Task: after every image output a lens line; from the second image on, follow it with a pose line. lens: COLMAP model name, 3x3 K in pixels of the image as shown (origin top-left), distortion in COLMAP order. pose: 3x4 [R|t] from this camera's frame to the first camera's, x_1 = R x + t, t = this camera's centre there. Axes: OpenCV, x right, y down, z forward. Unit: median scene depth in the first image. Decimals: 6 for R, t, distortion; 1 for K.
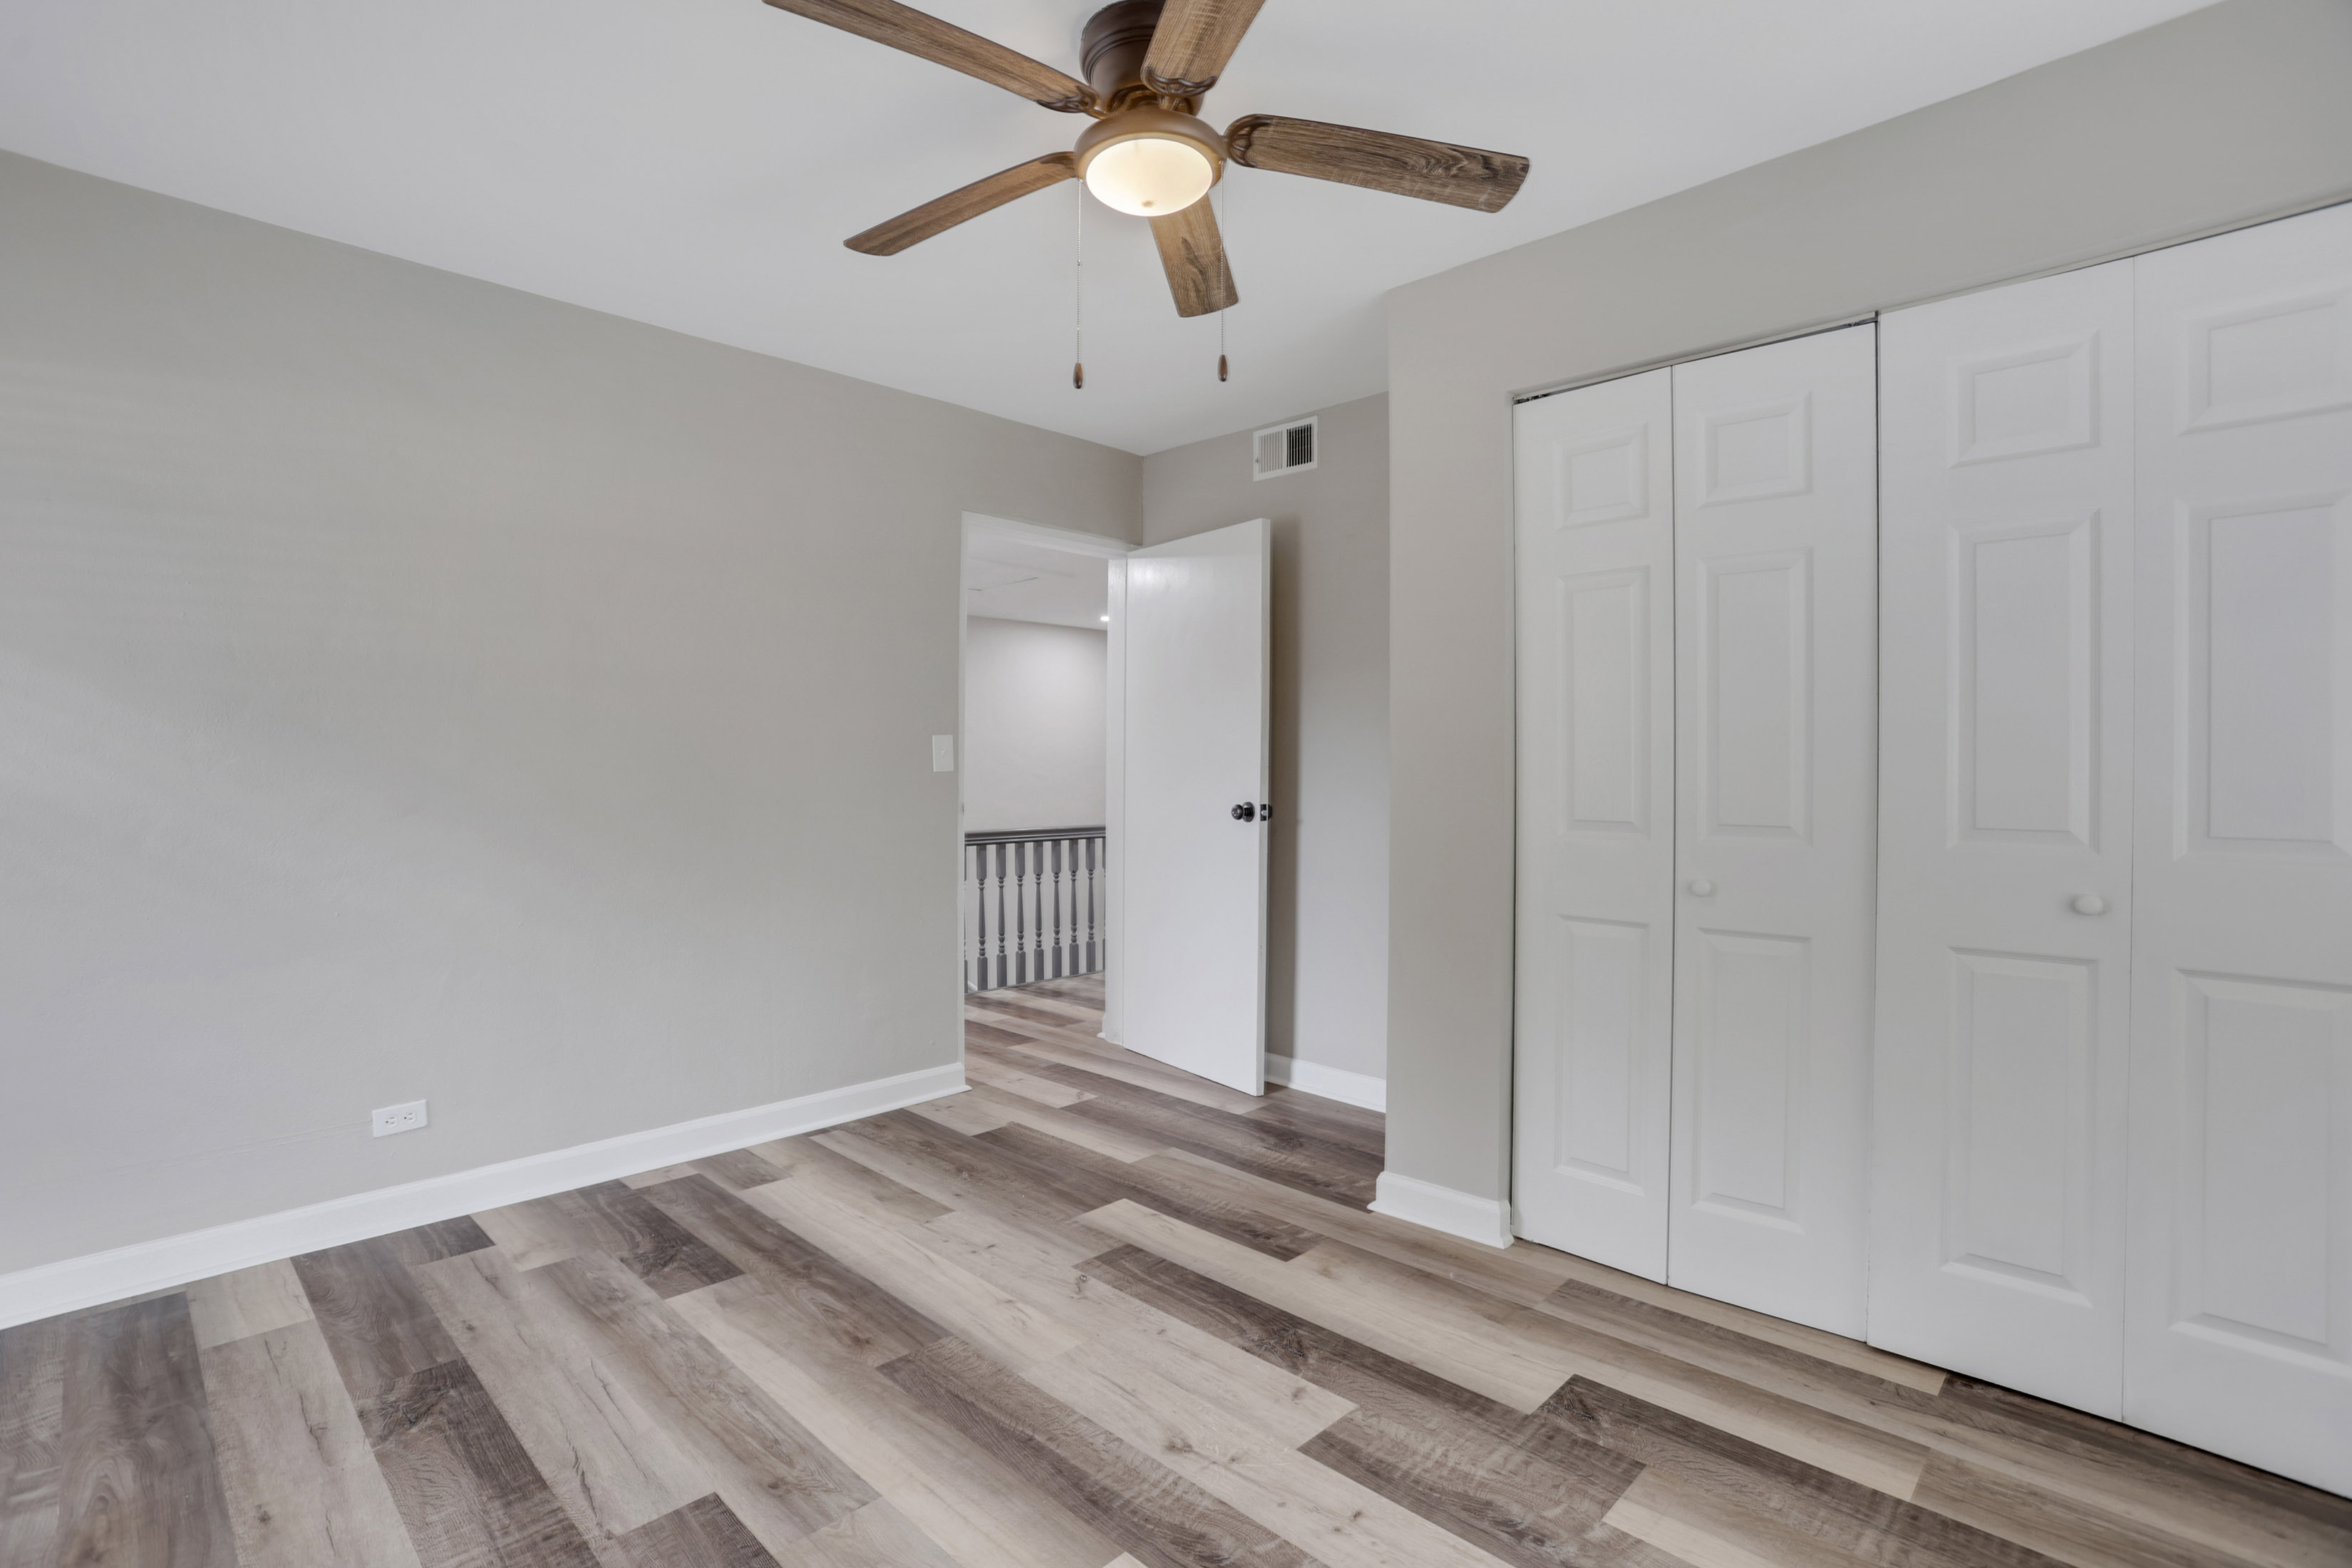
lens RADIAL K [[1082.6, 0, 1173.7], [0, 1082.6, 778.6], [0, 0, 1]] dist [-0.004480, 0.005530]
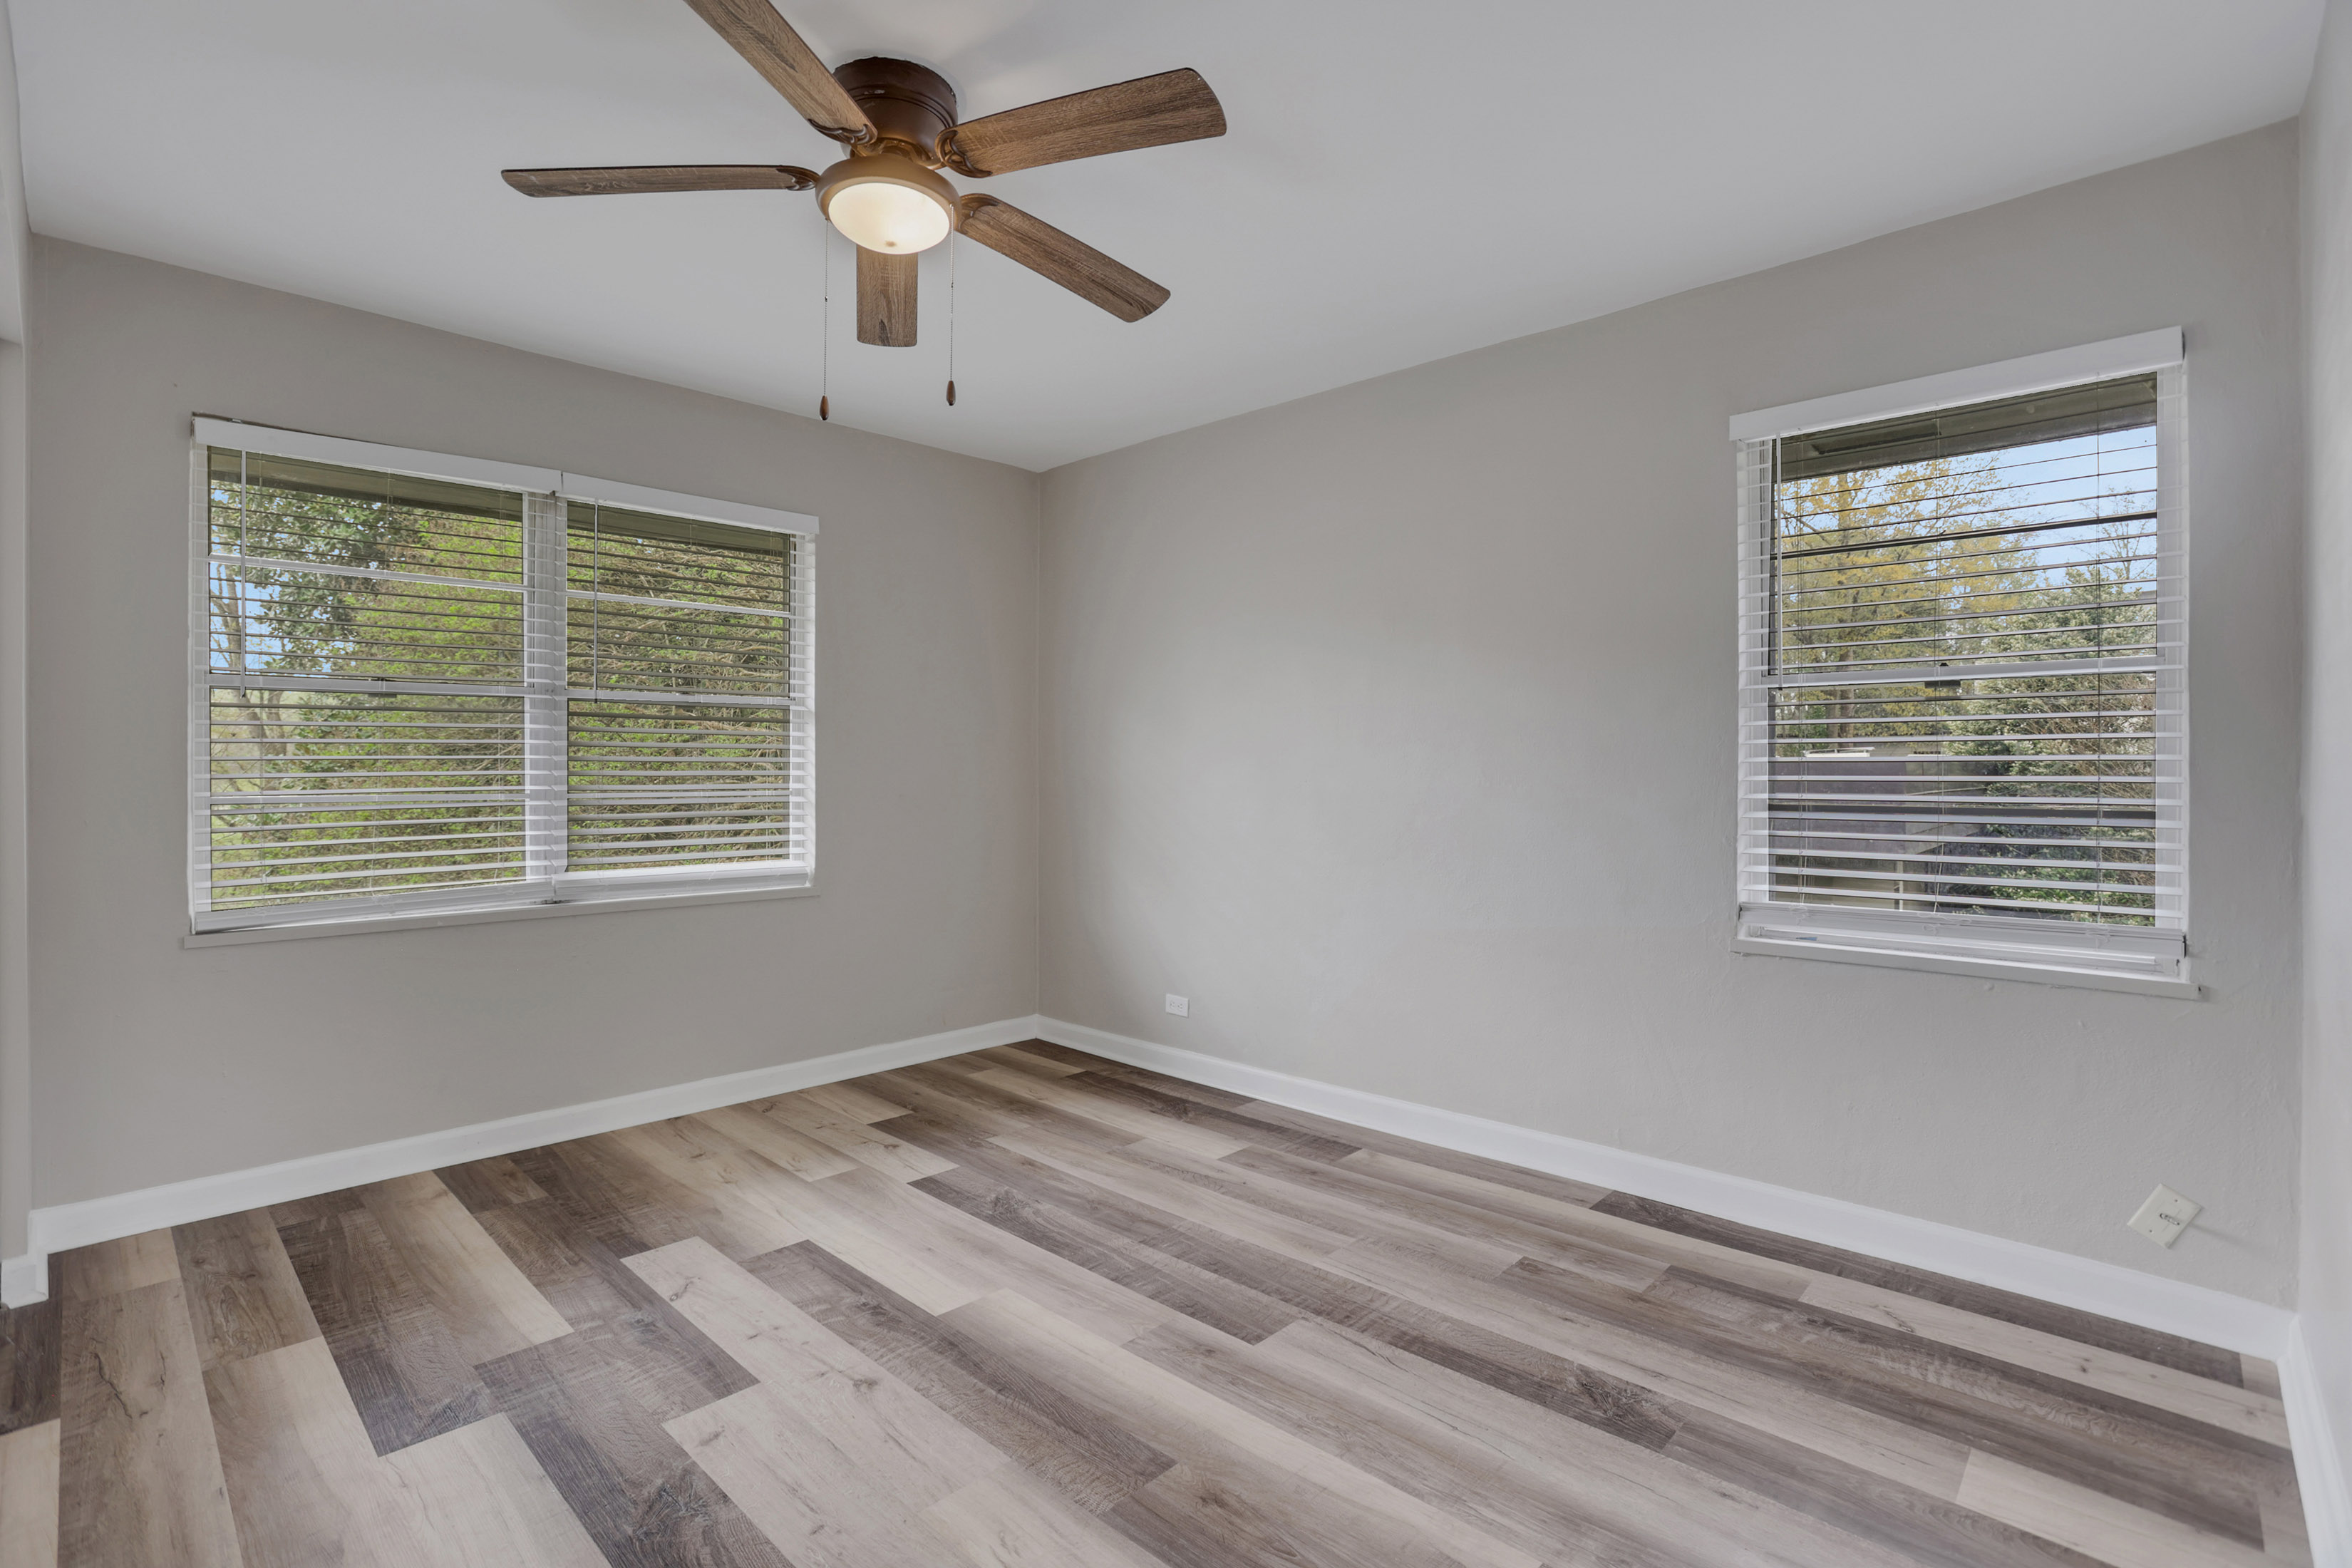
lens RADIAL K [[1082.6, 0, 1178.0], [0, 1082.6, 777.6], [0, 0, 1]] dist [-0.004480, 0.005530]
pose [[-0.999928, 0.003833, -0.011355, -0.297202], [0.003655, 0.999870, 0.015694, -0.016220], [0.011413, 0.015651, -0.999812, 2.050503]]
